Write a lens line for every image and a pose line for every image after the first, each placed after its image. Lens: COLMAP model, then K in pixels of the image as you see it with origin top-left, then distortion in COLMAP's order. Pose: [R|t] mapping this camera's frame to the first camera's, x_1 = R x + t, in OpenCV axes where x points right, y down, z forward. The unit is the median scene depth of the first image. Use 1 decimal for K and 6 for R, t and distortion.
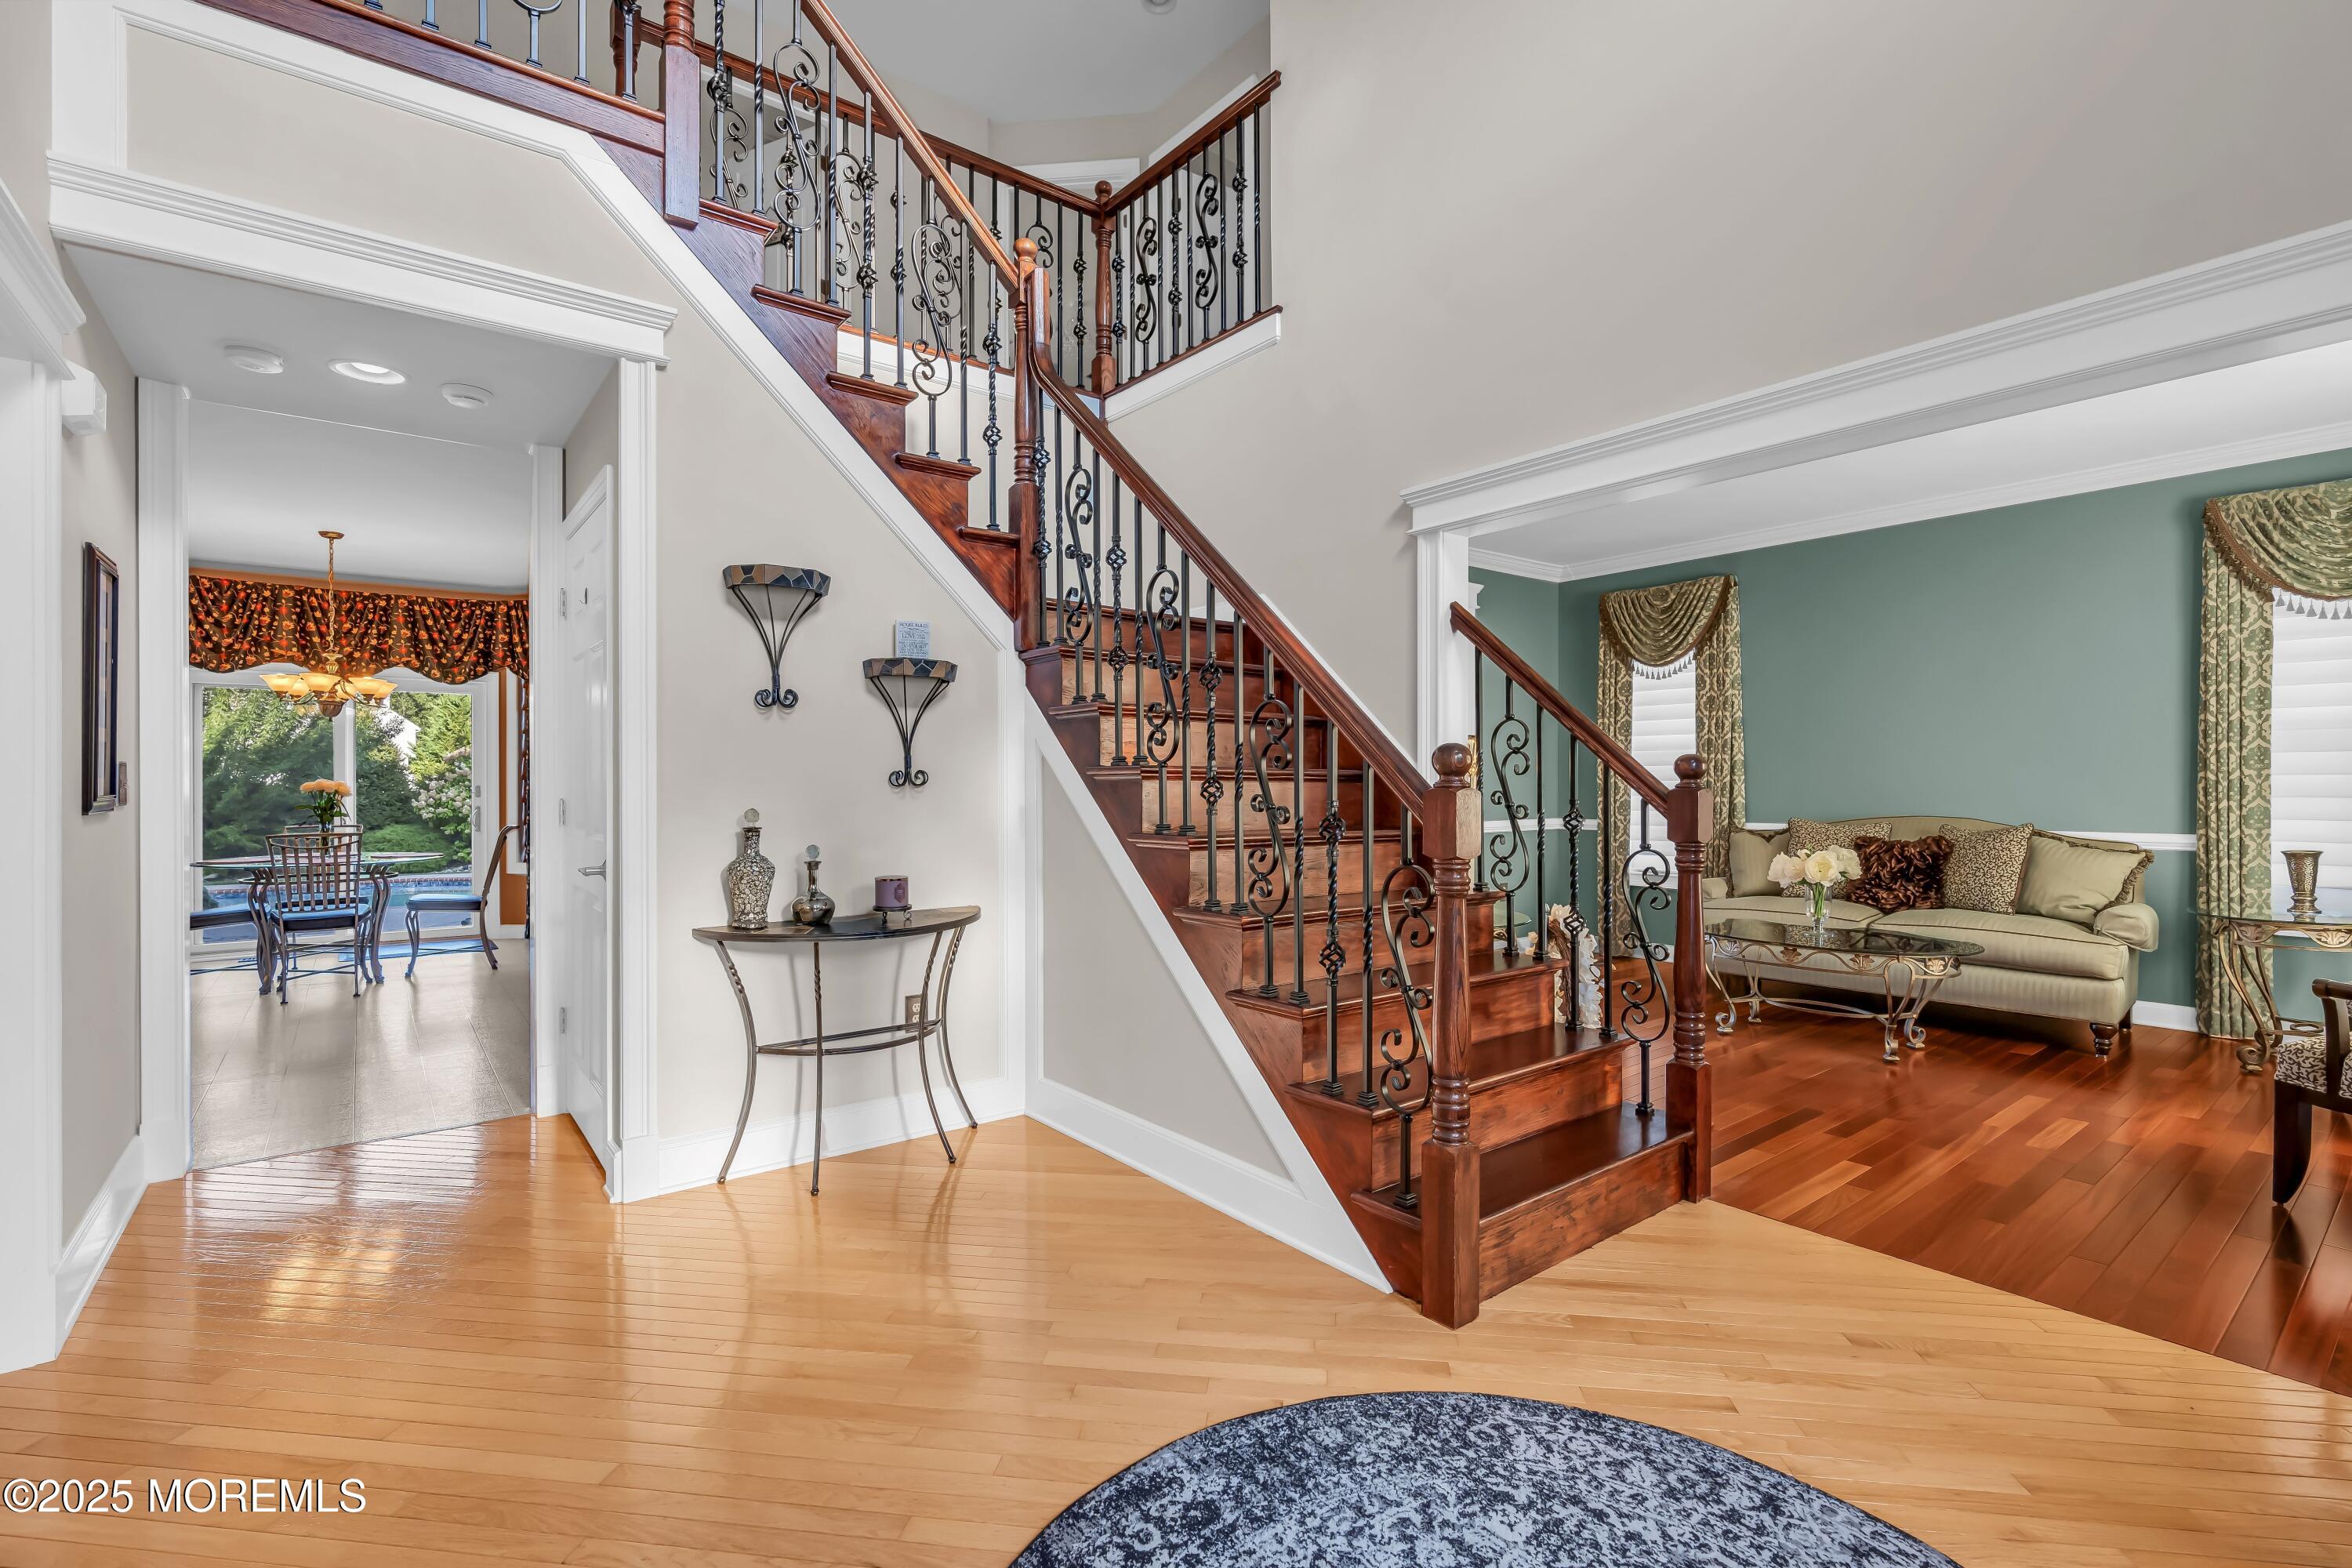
lens RADIAL K [[1065.1, 0, 1158.5], [0, 1065.1, 786.5], [0, 0, 1]] dist [-0.012026, 0.002981]
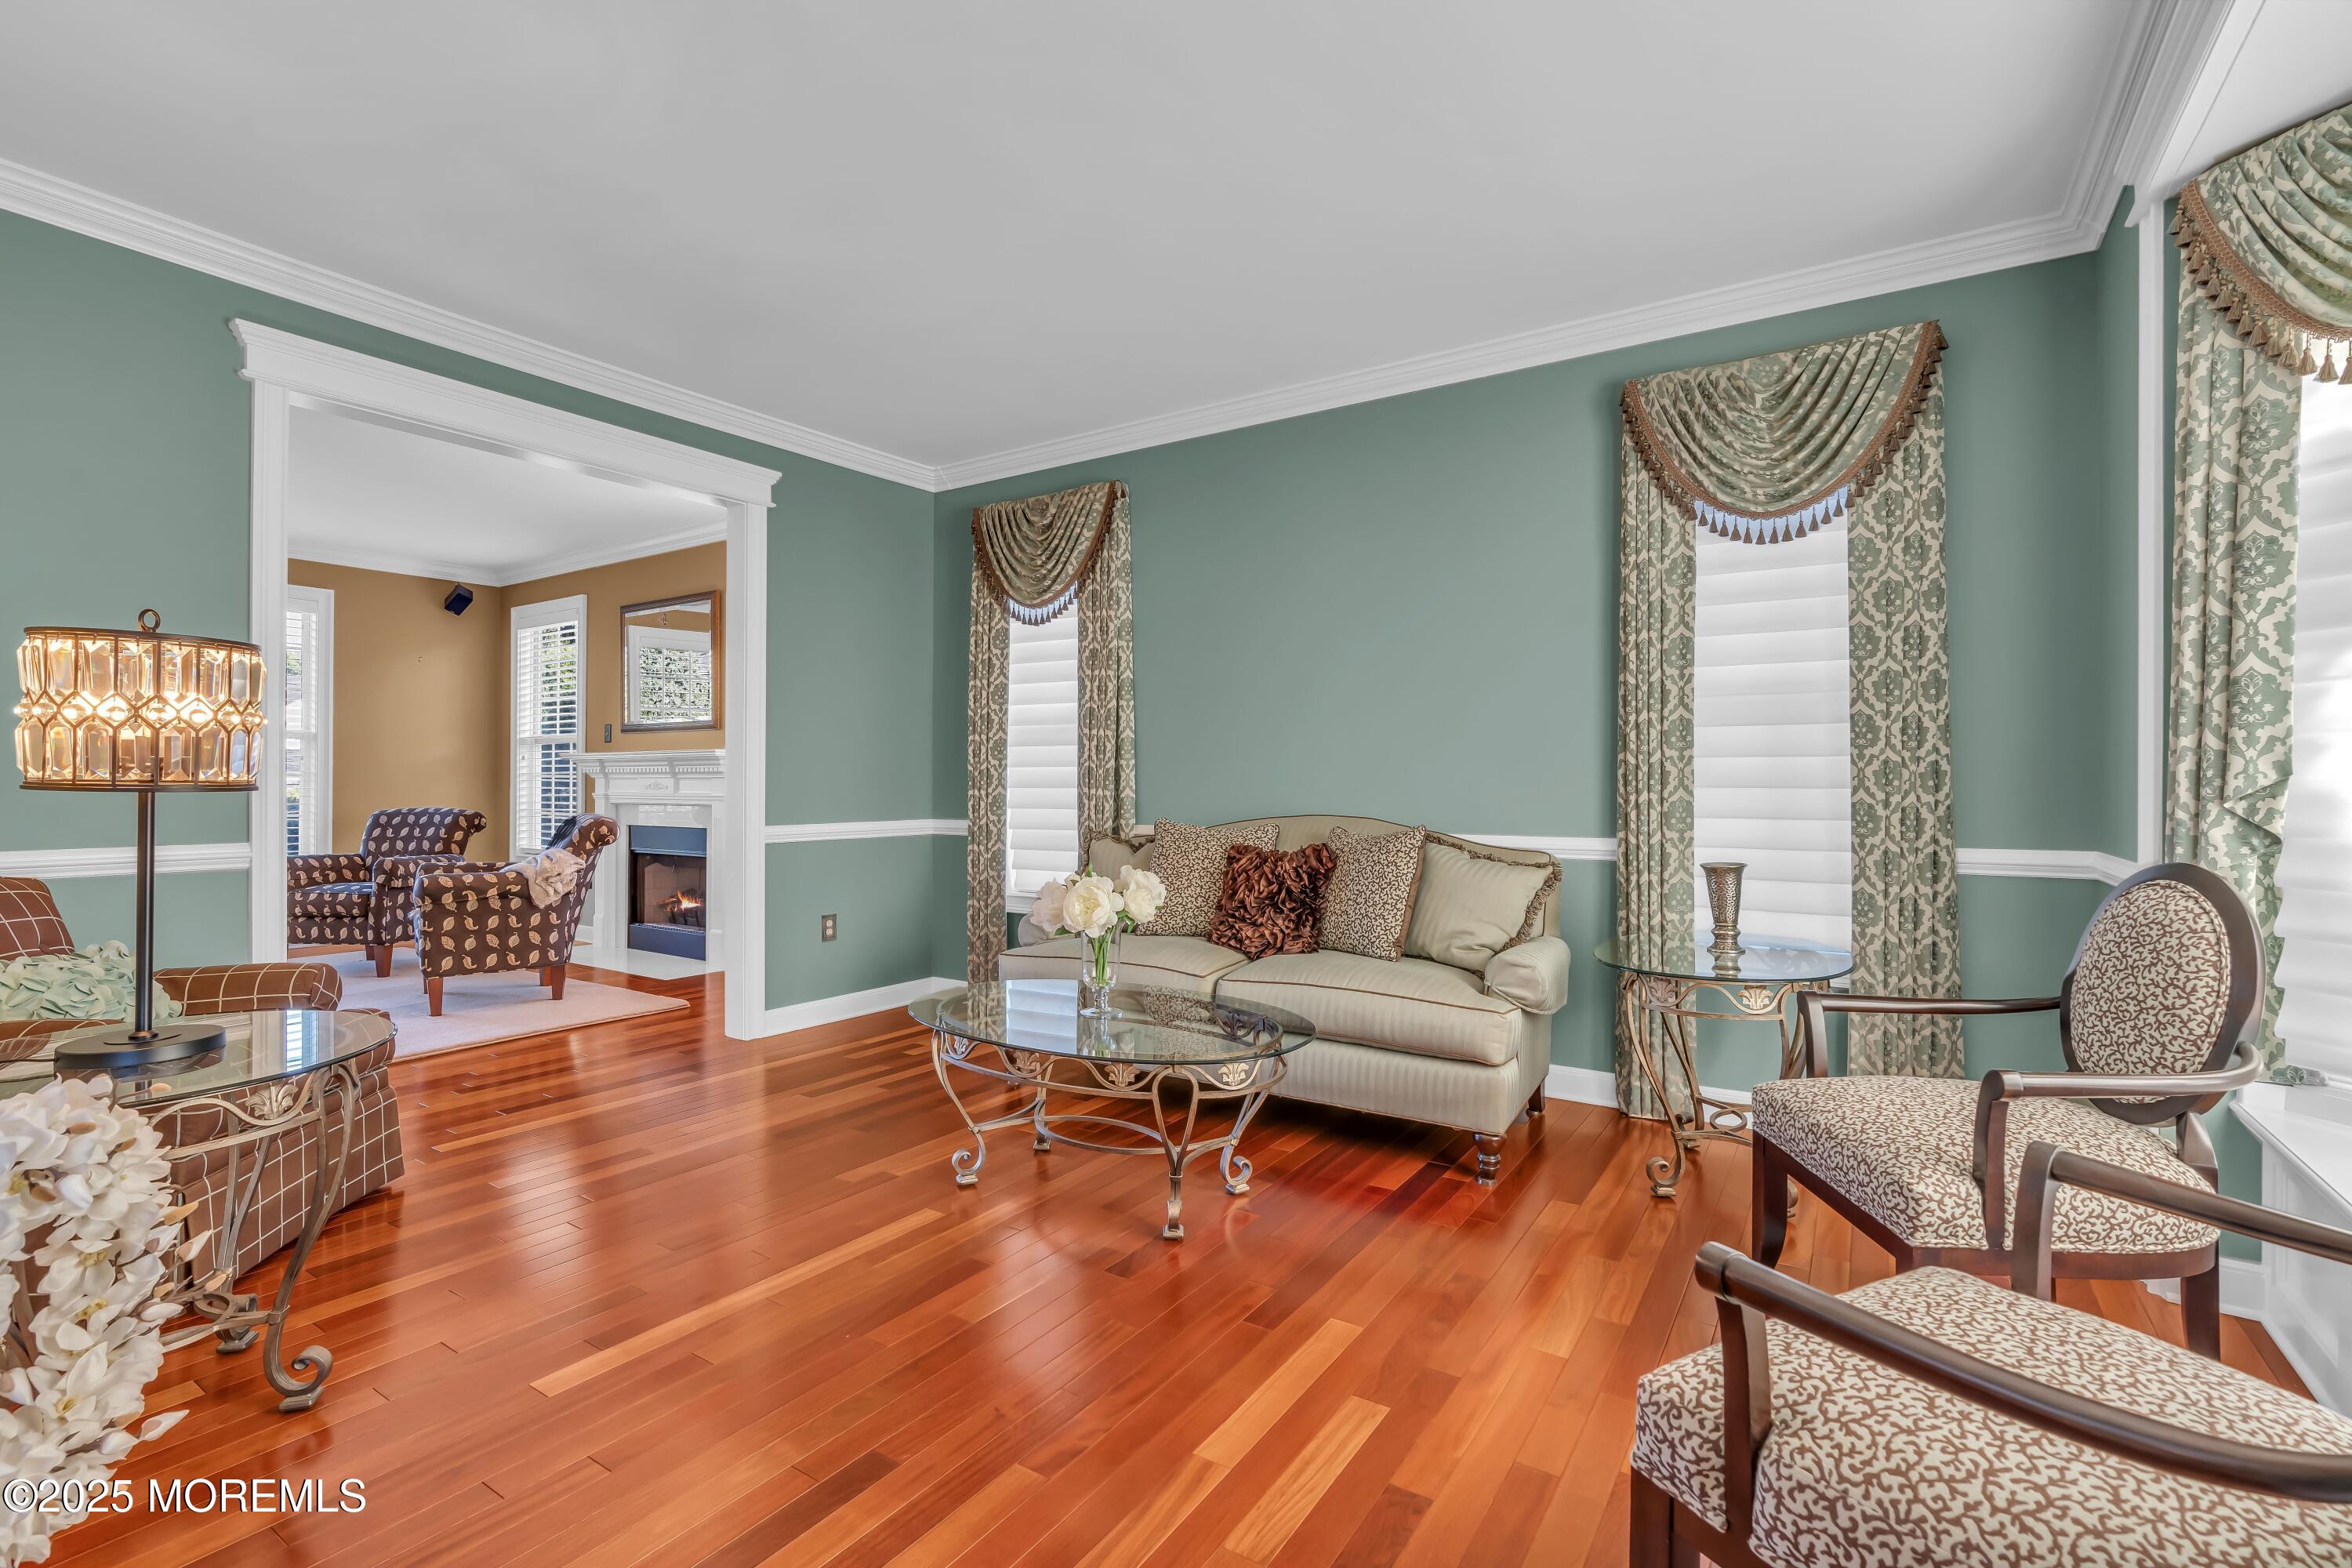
lens RADIAL K [[1065.1, 0, 1182.6], [0, 1065.1, 777.1], [0, 0, 1]] dist [-0.012026, 0.002981]
pose [[0.945128, 0.002880, 0.326688, 0.465904], [-0.001416, 0.999988, -0.004719, 0.006850], [-0.326698, 0.003997, 0.945120, 0.408209]]
